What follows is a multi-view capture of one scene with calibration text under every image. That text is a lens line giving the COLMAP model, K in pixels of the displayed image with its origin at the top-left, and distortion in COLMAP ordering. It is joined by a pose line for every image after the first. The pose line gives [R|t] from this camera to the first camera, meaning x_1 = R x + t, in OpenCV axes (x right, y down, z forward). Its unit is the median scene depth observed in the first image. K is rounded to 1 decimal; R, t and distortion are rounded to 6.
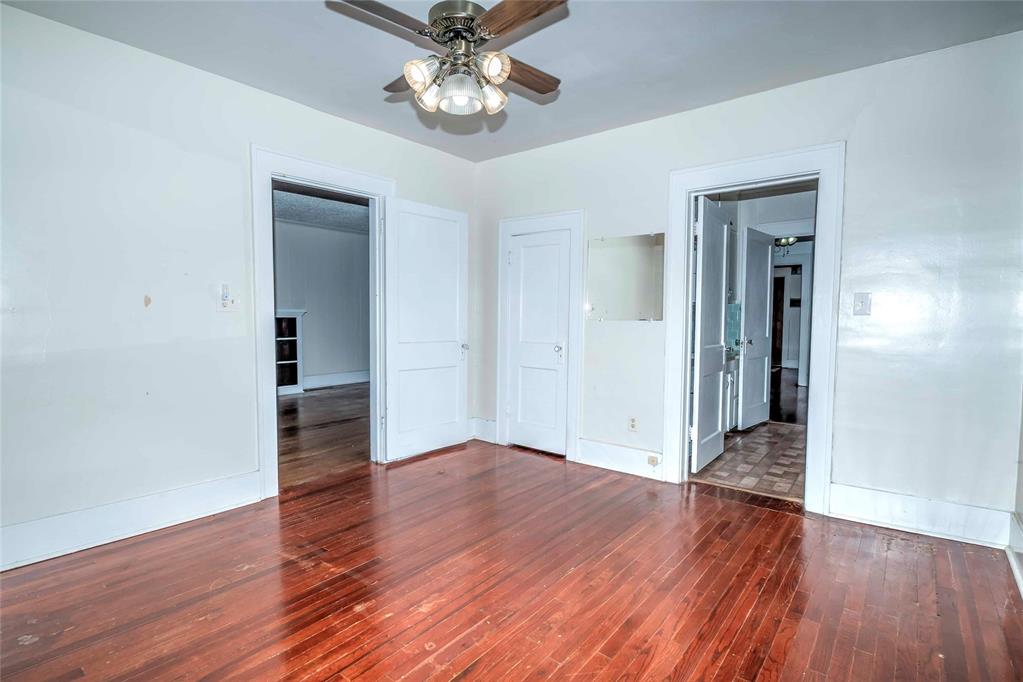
lens RADIAL K [[492.1, 0, 505.0], [0, 492.1, 339.4], [0, 0, 1]] dist [-0.025439, -0.000443]
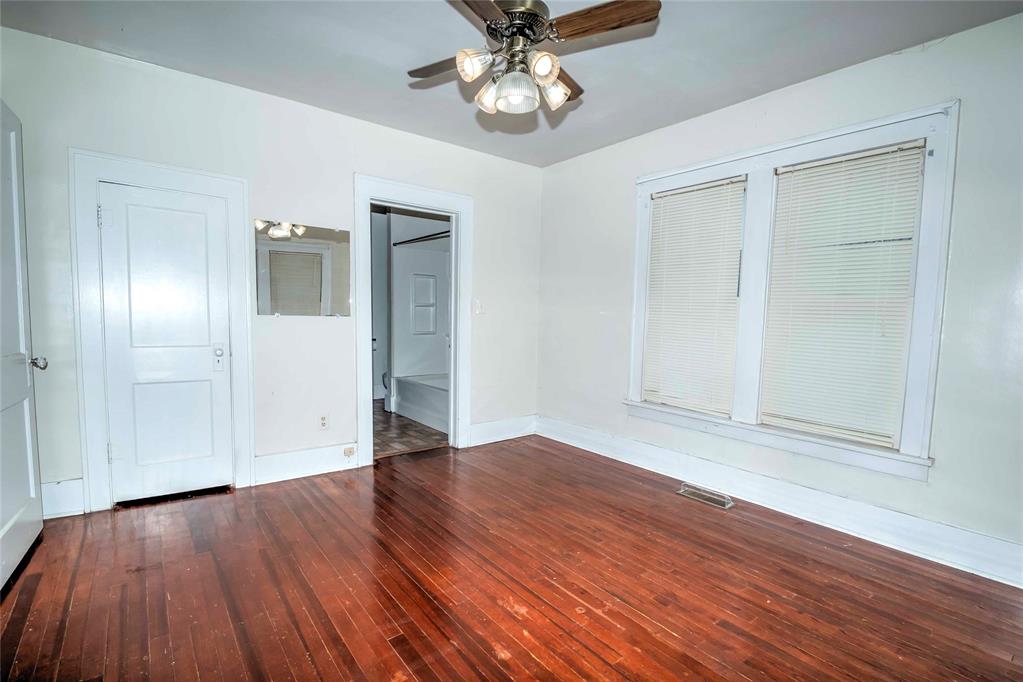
lens RADIAL K [[492.1, 0, 501.1], [0, 492.1, 347.6], [0, 0, 1]] dist [-0.025439, -0.000443]
pose [[0.233307, -0.067243, 0.970075, -0.631618], [0.031065, 0.997612, 0.061681, -0.026106], [-0.971907, 0.015744, 0.234839, 0.455570]]
